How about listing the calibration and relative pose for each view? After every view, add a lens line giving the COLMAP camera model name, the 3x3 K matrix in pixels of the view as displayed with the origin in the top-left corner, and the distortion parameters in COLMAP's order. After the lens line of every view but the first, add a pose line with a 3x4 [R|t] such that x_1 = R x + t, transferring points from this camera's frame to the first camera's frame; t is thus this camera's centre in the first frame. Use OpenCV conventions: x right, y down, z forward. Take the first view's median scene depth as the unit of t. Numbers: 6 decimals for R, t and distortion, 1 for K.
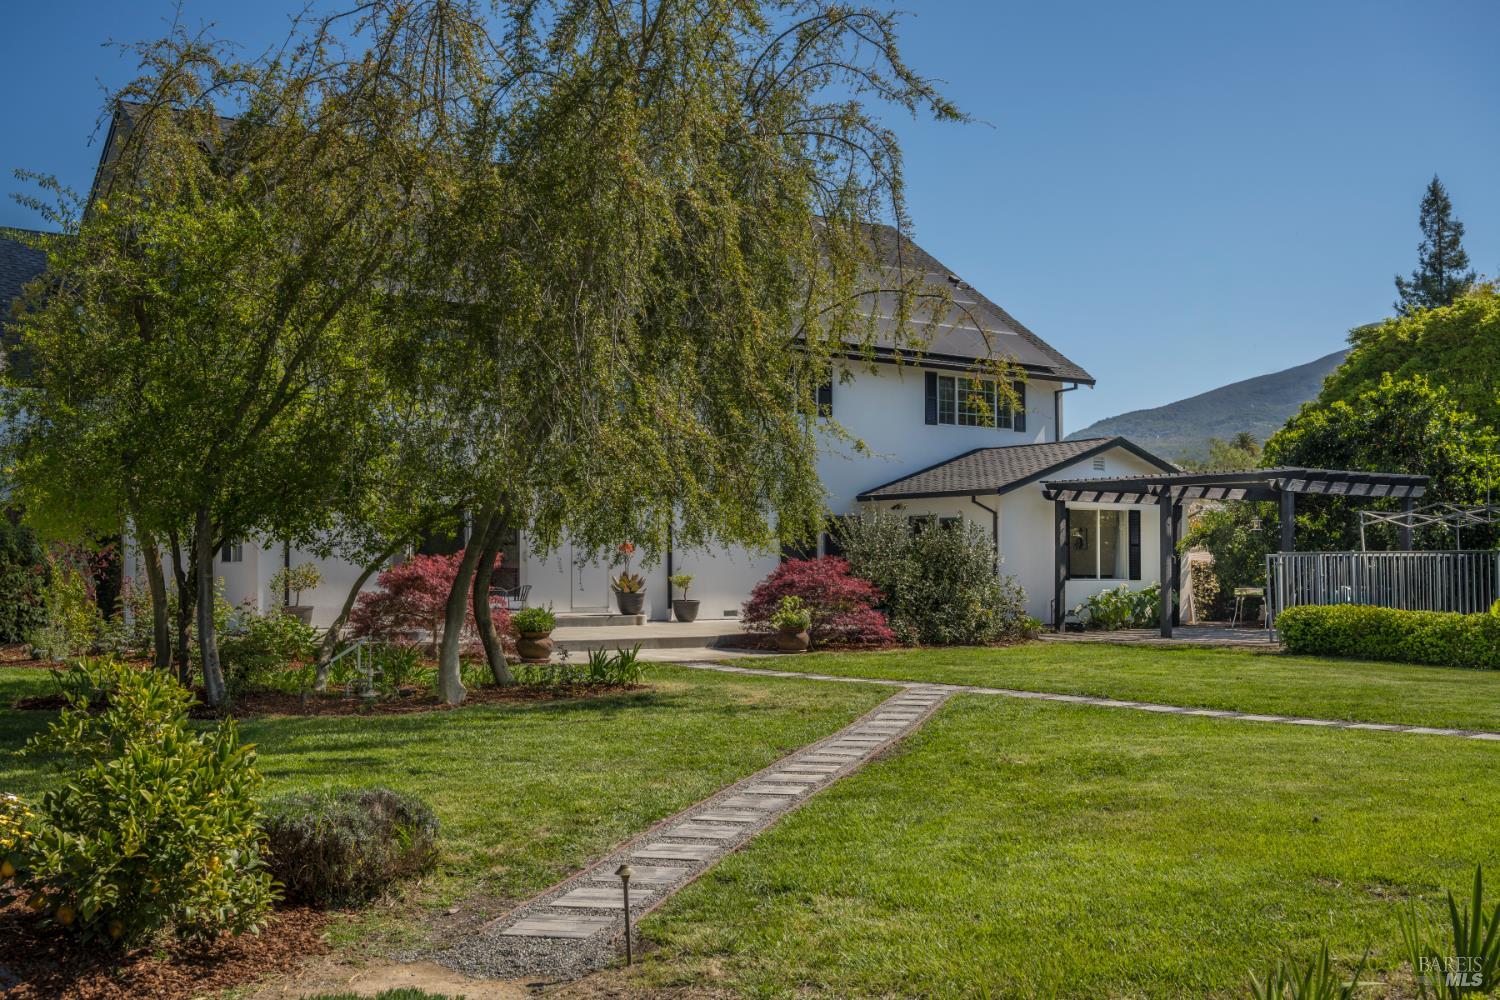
lens RADIAL K [[1624.6, 0, 749.0], [0, 1624.6, 501.2], [0, 0, 1]] dist [0.003558, 0.000000]
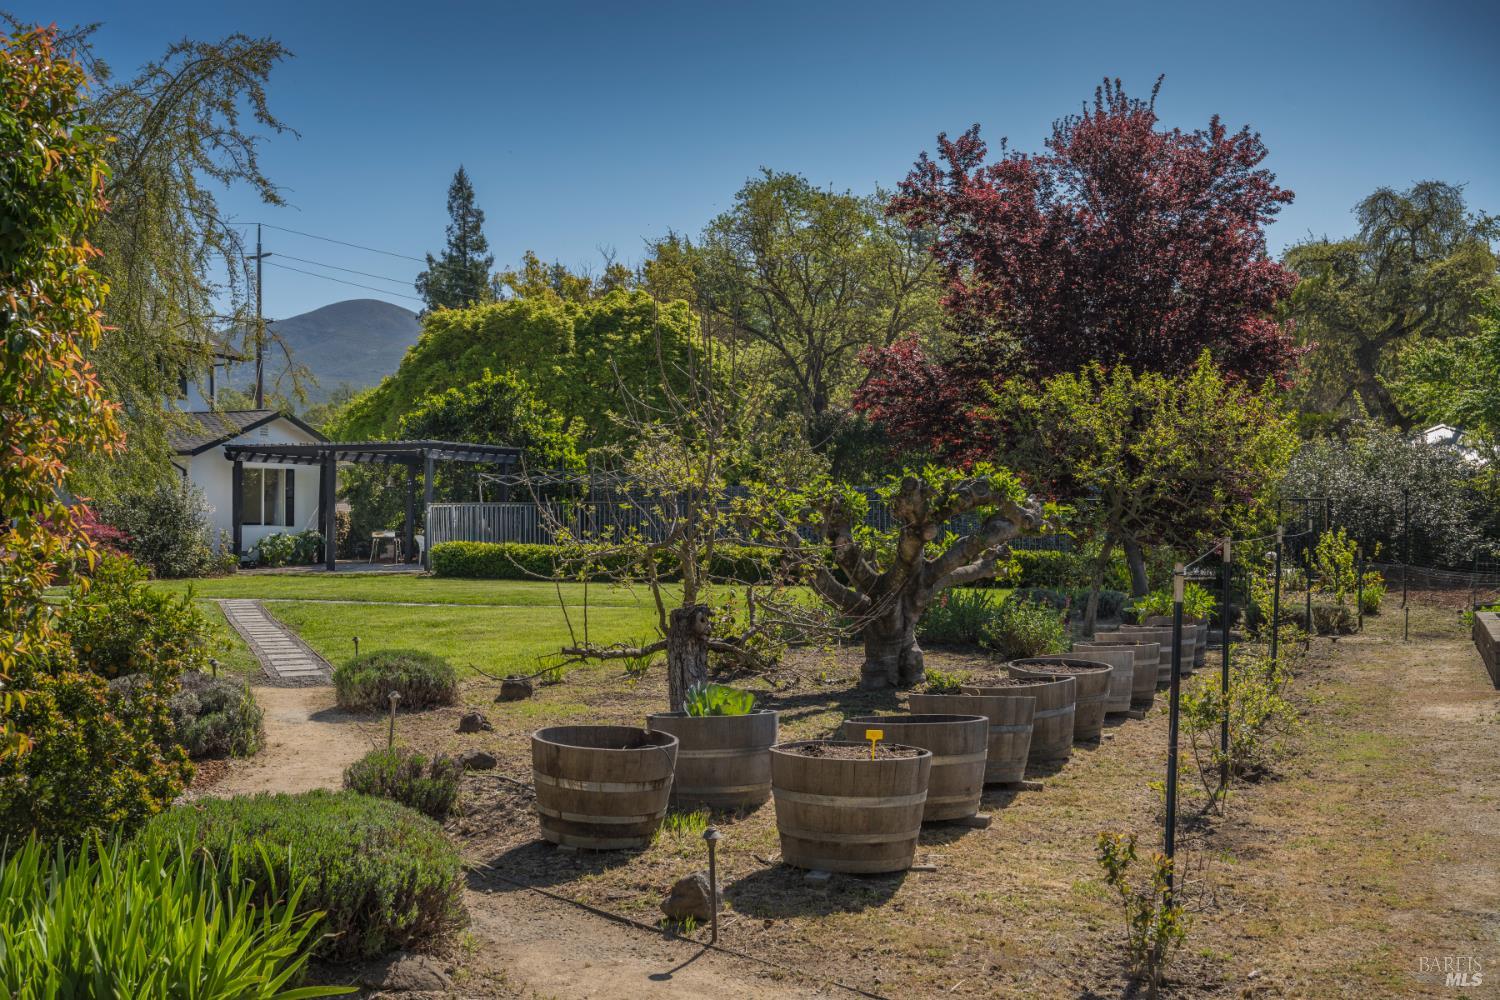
lens RADIAL K [[1648.7, 0, 750.2], [0, 1648.7, 503.1], [0, 0, 1]] dist [0.002108, 0.000000]
pose [[0.831846, 0.000920, 0.555006, -0.173203], [-0.017723, 0.999533, 0.024906, -0.006418], [-0.554724, -0.030554, 0.831473, -0.238433]]
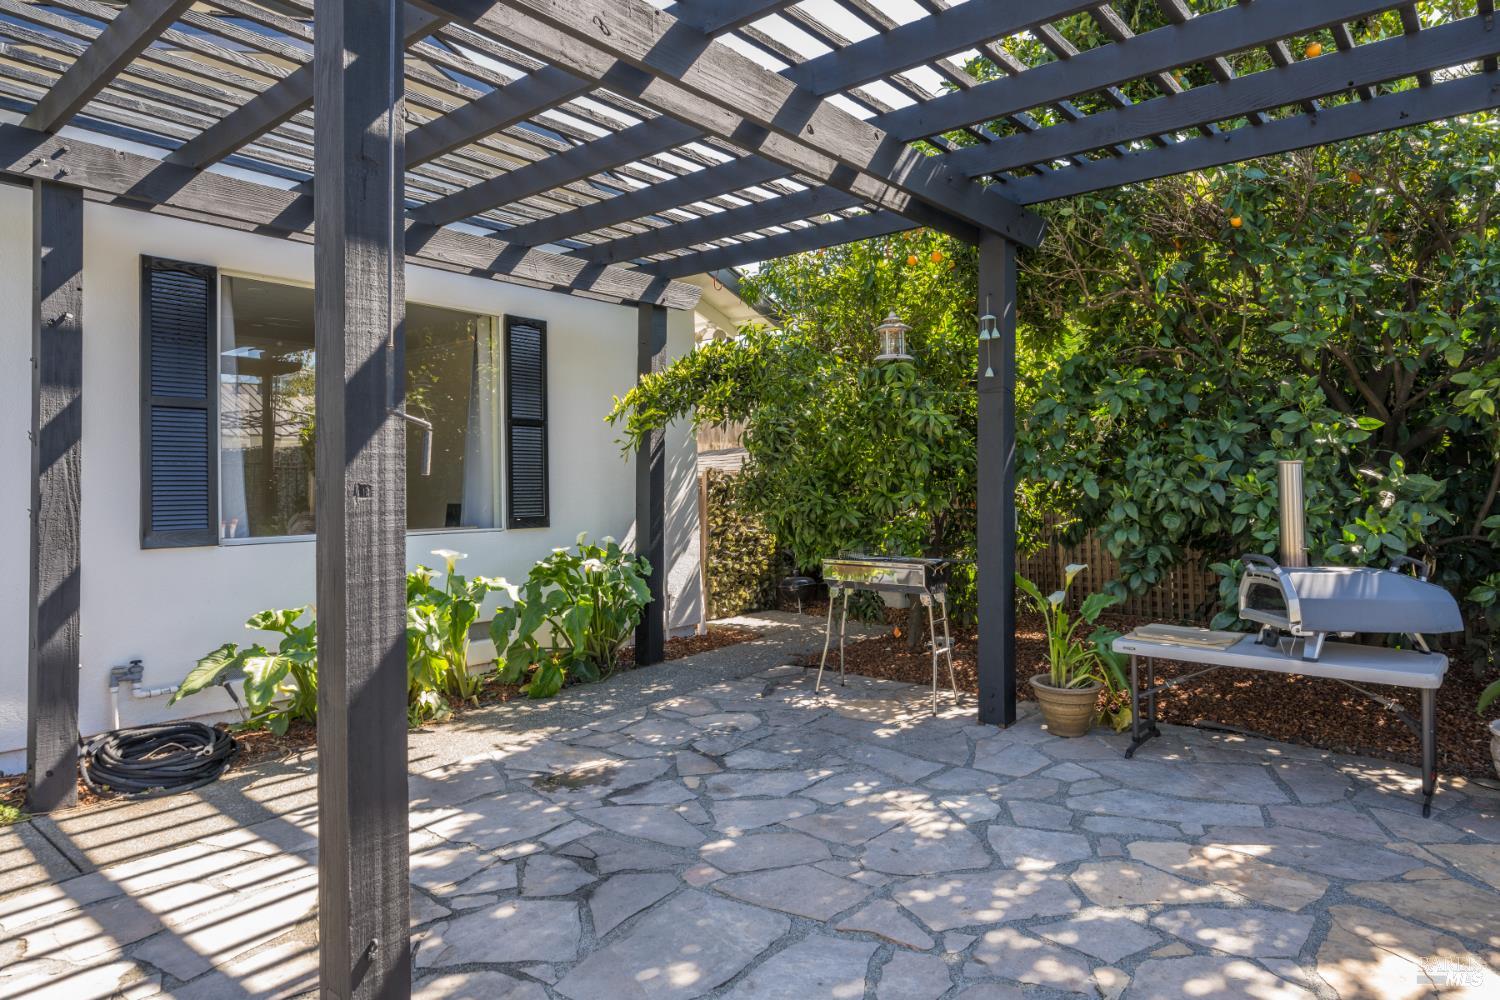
lens RADIAL K [[901.3, 0, 752.6], [0, 901.3, 499.0], [0, 0, 1]] dist [0.000432, -0.000245]
pose [[0.967957, -0.003269, 0.251097, 0.248507], [-0.007419, 0.999107, 0.041606, 0.036186], [-0.251008, -0.042135, 0.967067, 0.856152]]
